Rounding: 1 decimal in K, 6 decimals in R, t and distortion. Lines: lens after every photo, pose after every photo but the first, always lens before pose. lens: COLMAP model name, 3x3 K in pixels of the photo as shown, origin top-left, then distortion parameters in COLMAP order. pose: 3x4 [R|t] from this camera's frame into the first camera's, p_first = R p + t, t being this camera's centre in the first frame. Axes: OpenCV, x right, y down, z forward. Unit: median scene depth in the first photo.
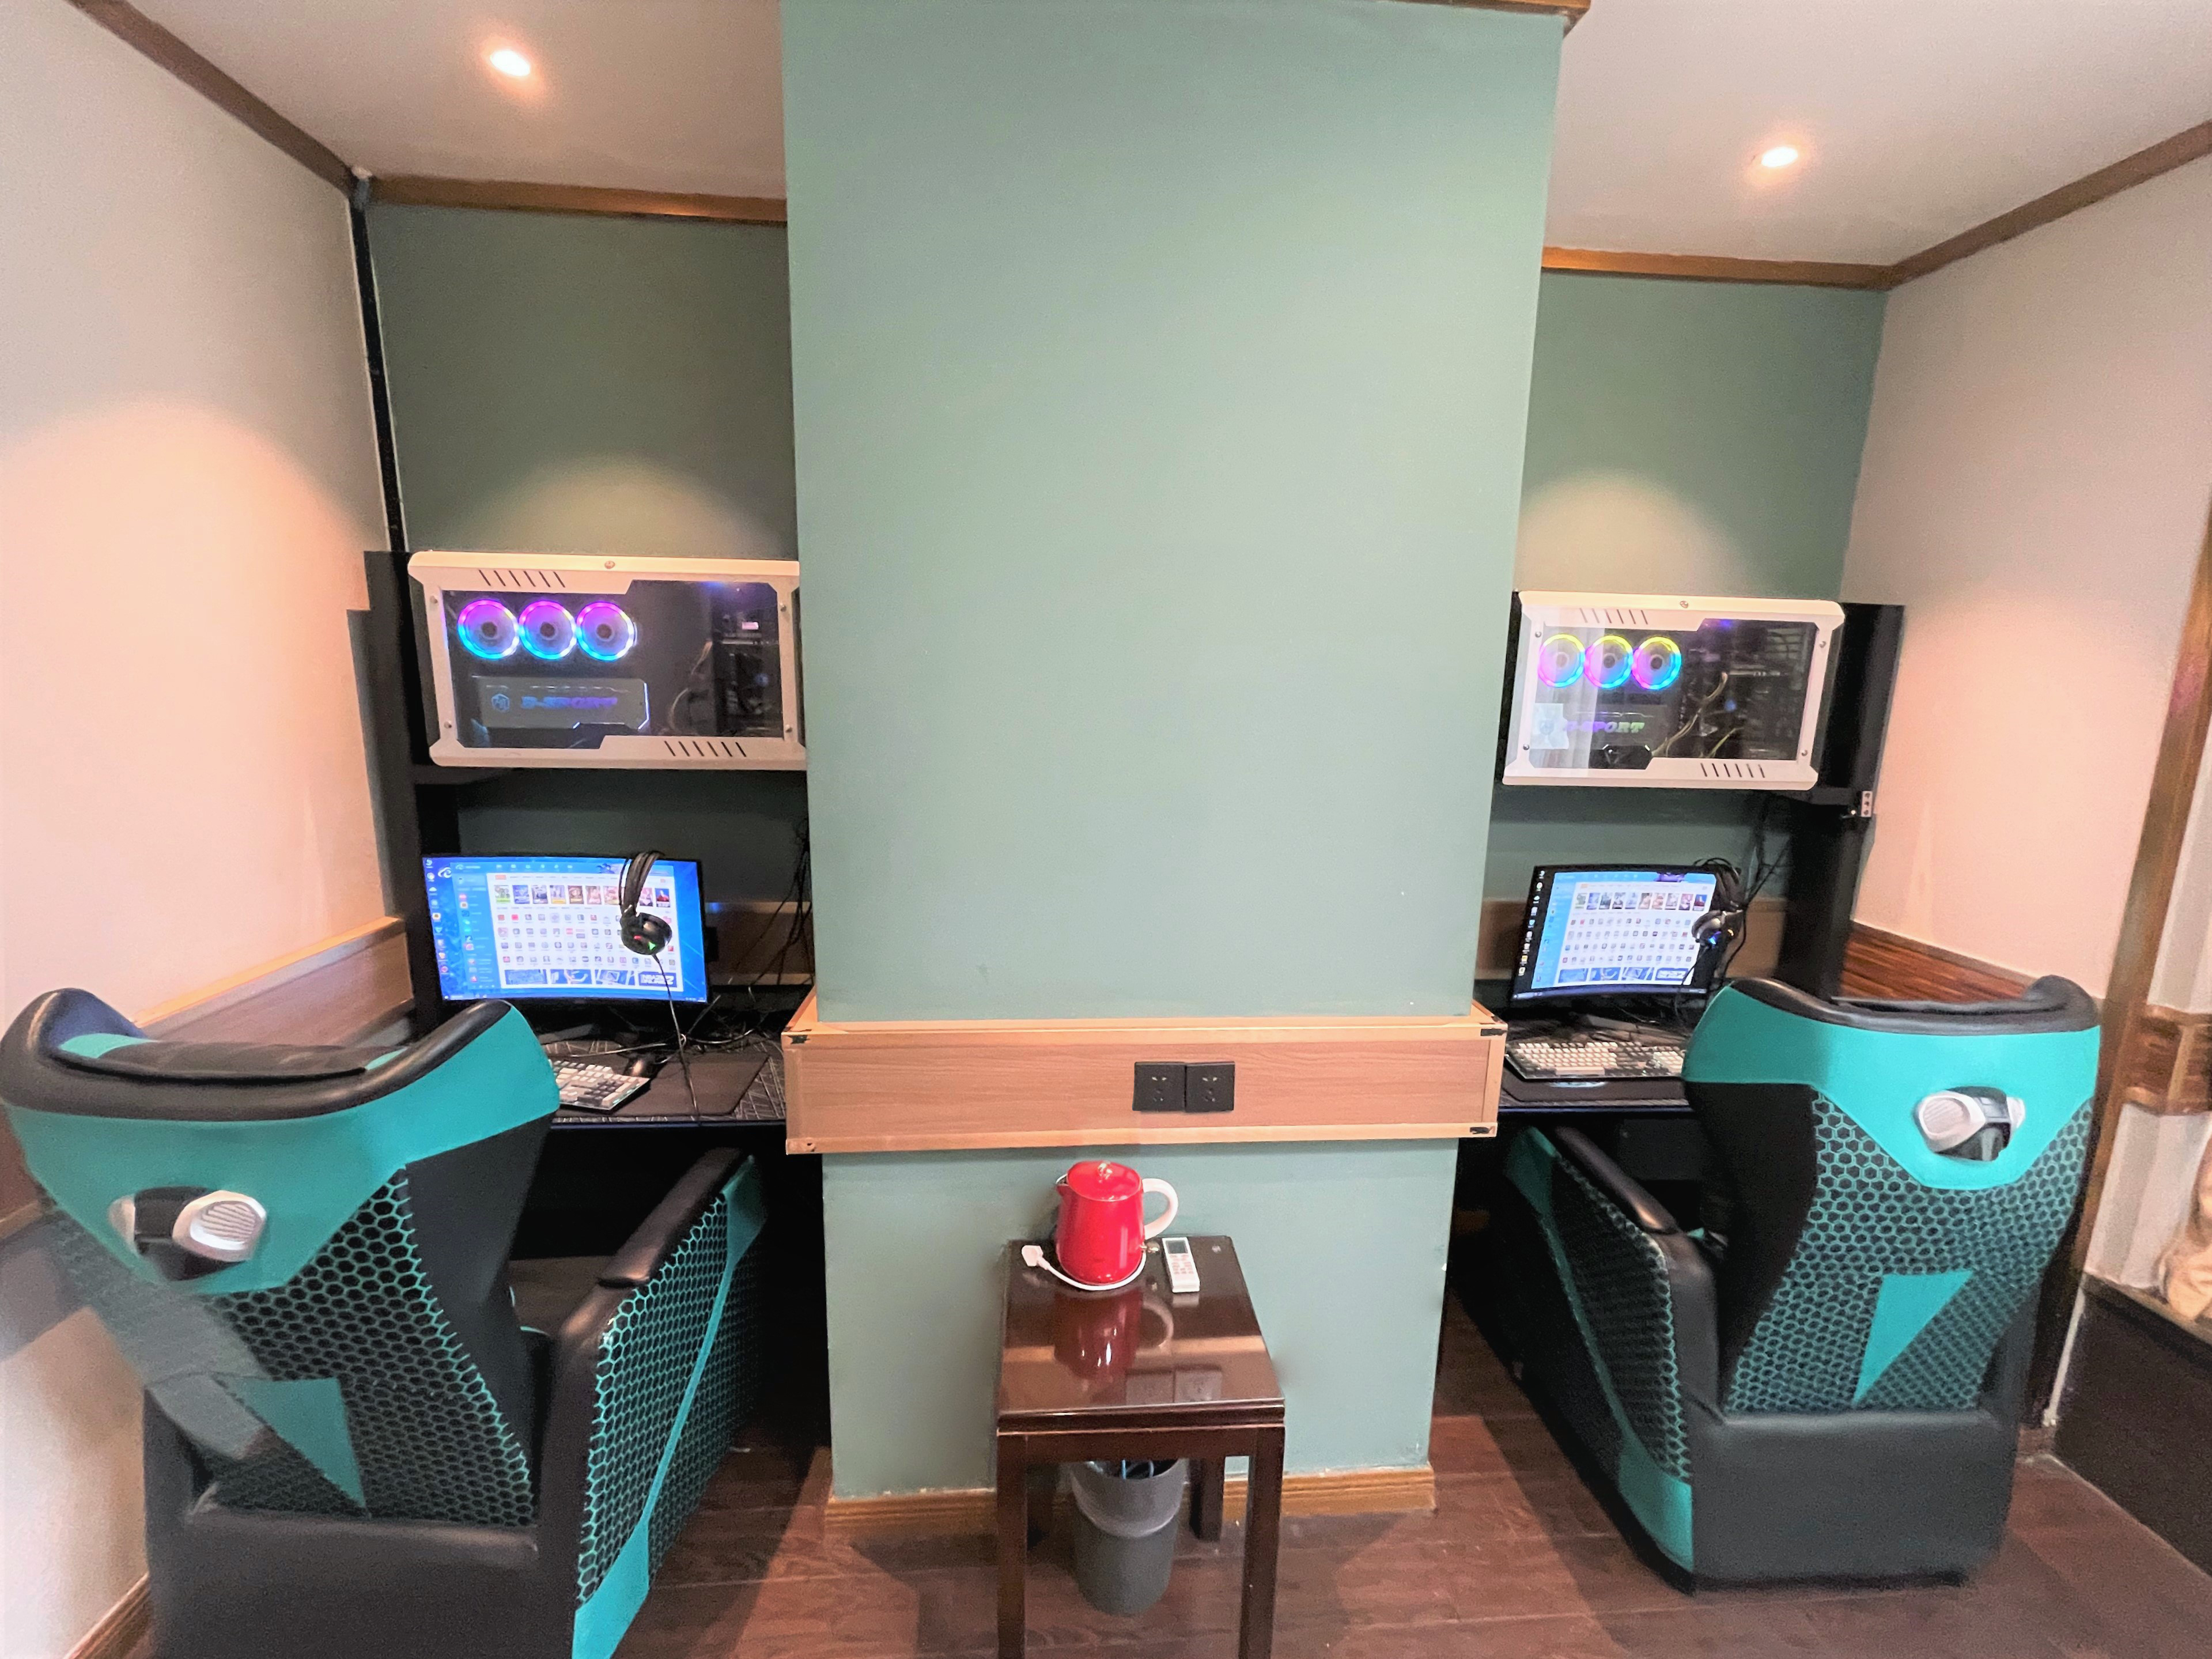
lens RADIAL K [[933.2, 0, 1113.0], [0, 933.2, 835.6], [0, 0, 1]] dist [-0.003932, -0.000048]
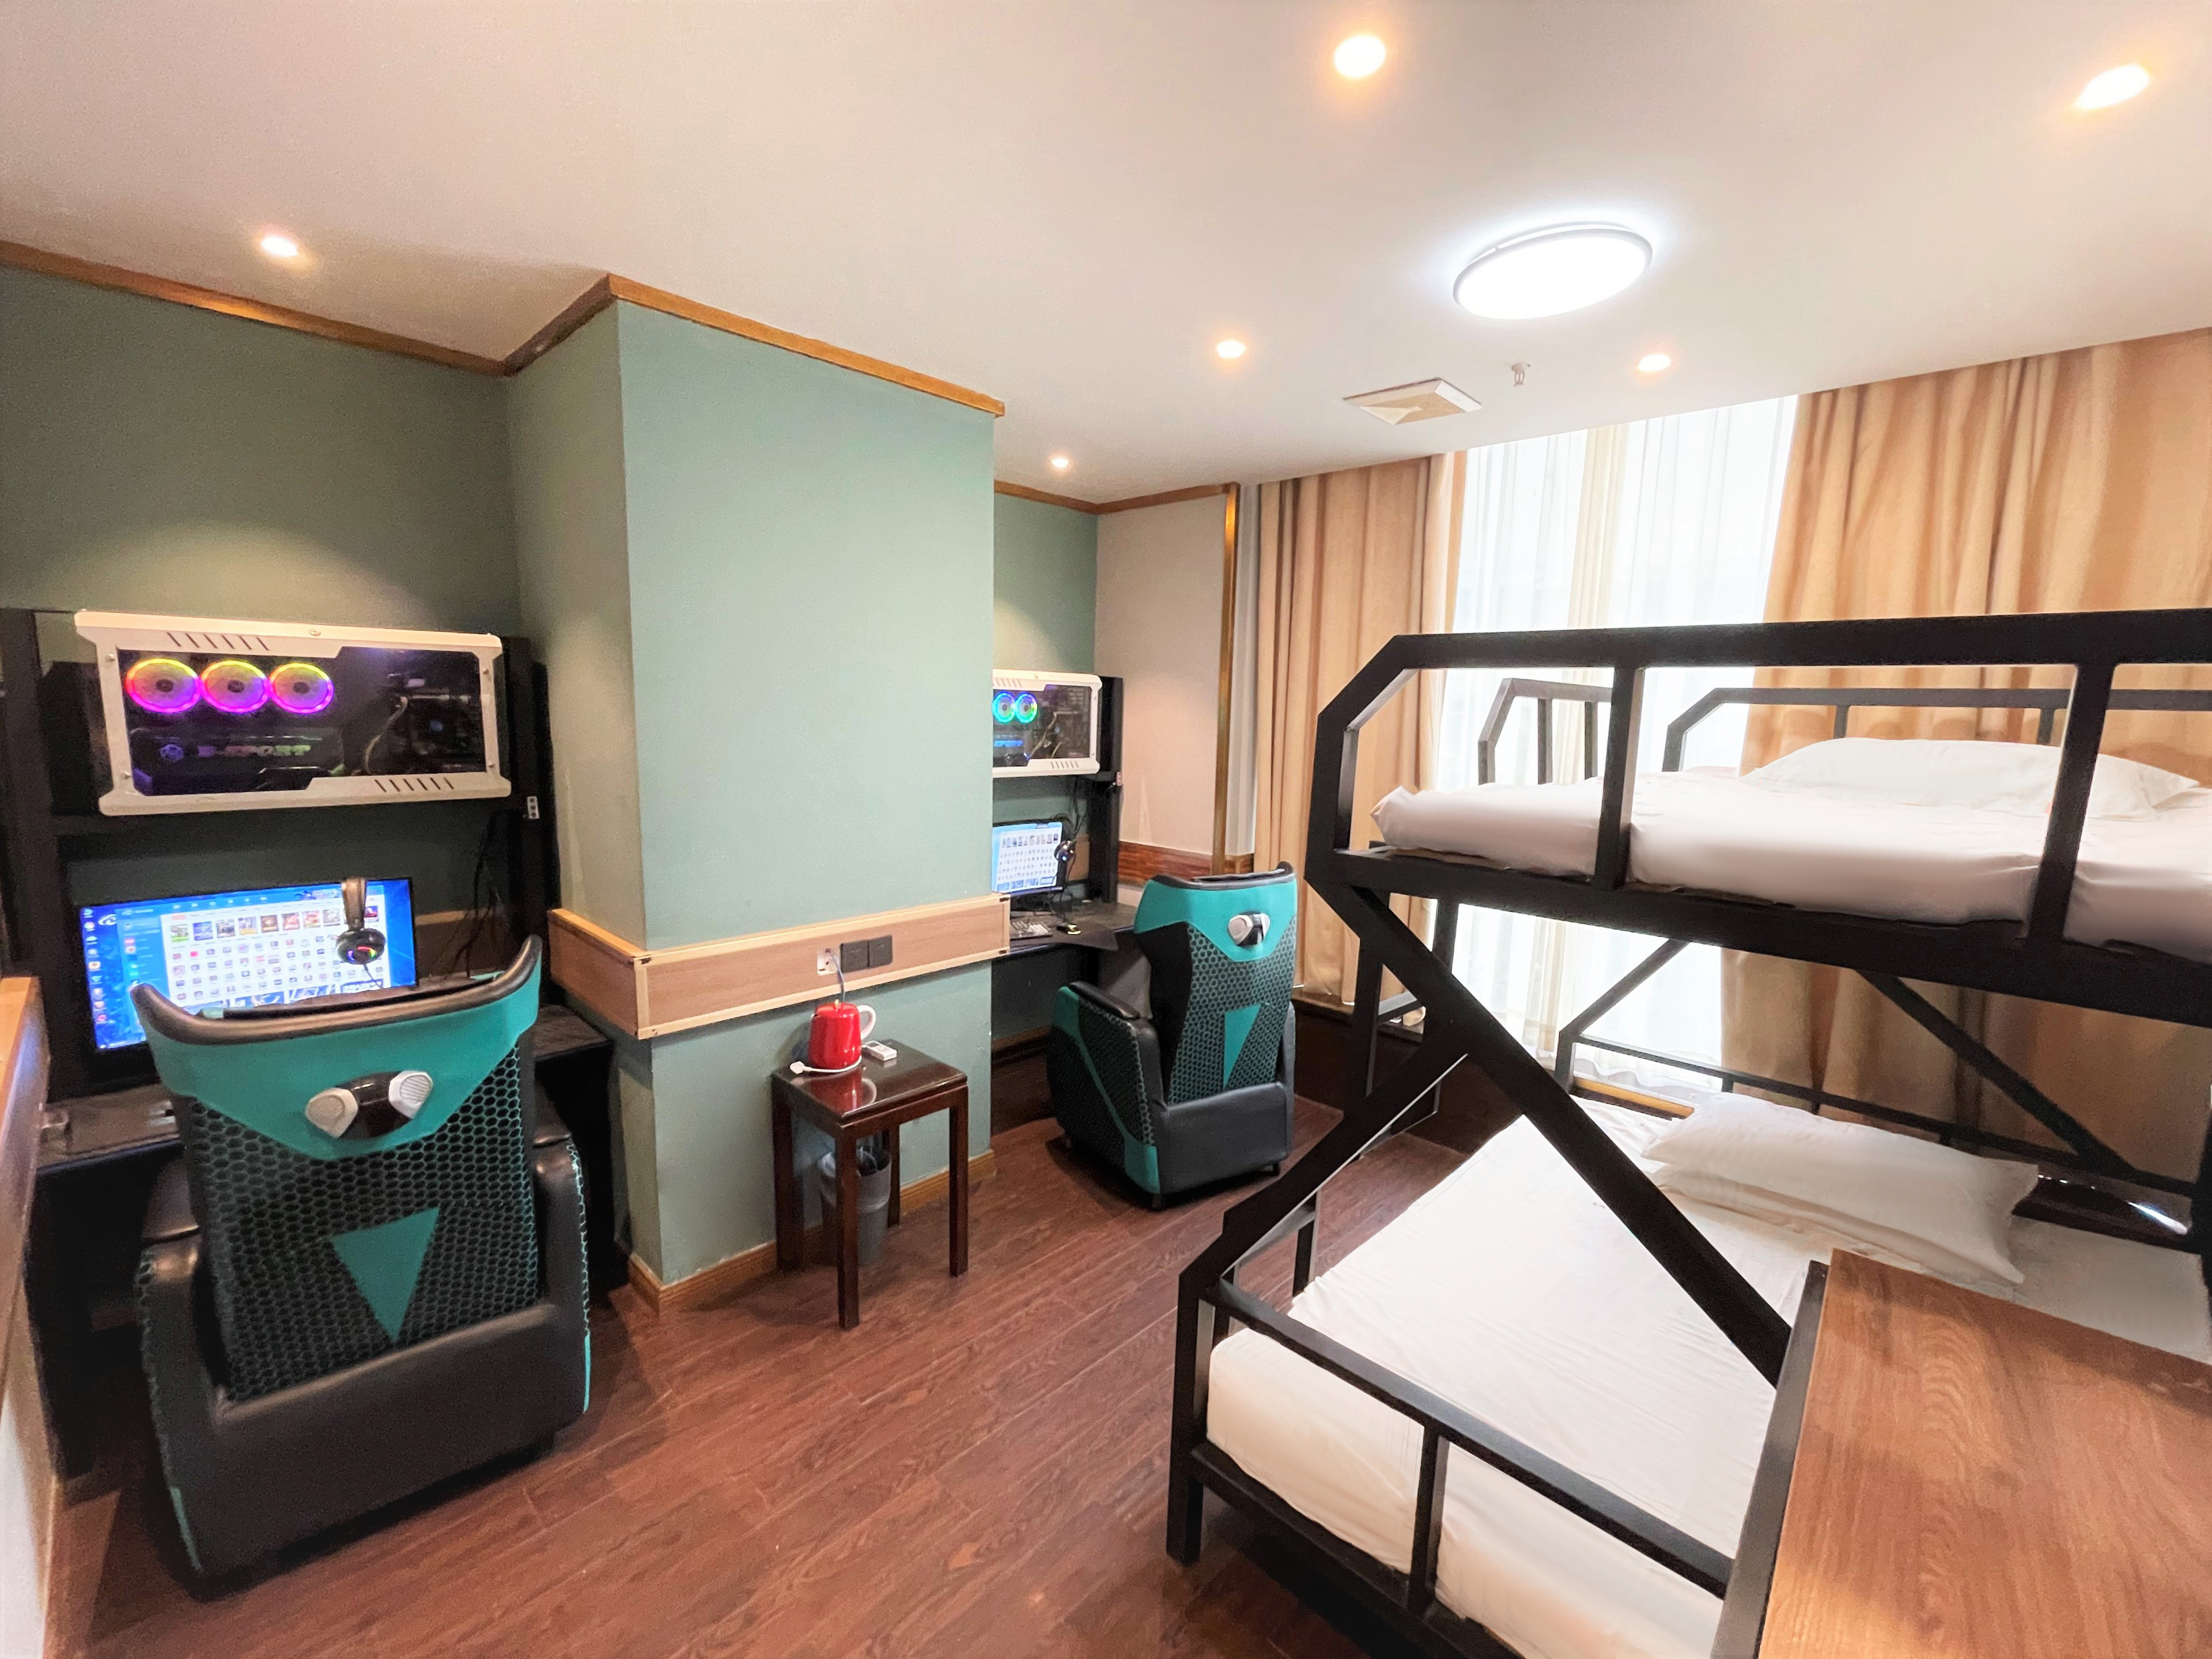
lens RADIAL K [[907.9, 0, 1095.9], [0, 907.9, 842.9], [0, 0, 1]] dist [-0.002574, -0.000231]
pose [[0.758155, -0.101309, 0.644157, -0.511460], [0.108423, 0.993691, 0.028671, 0.043441], [-0.642998, 0.048104, 0.764356, -0.455695]]
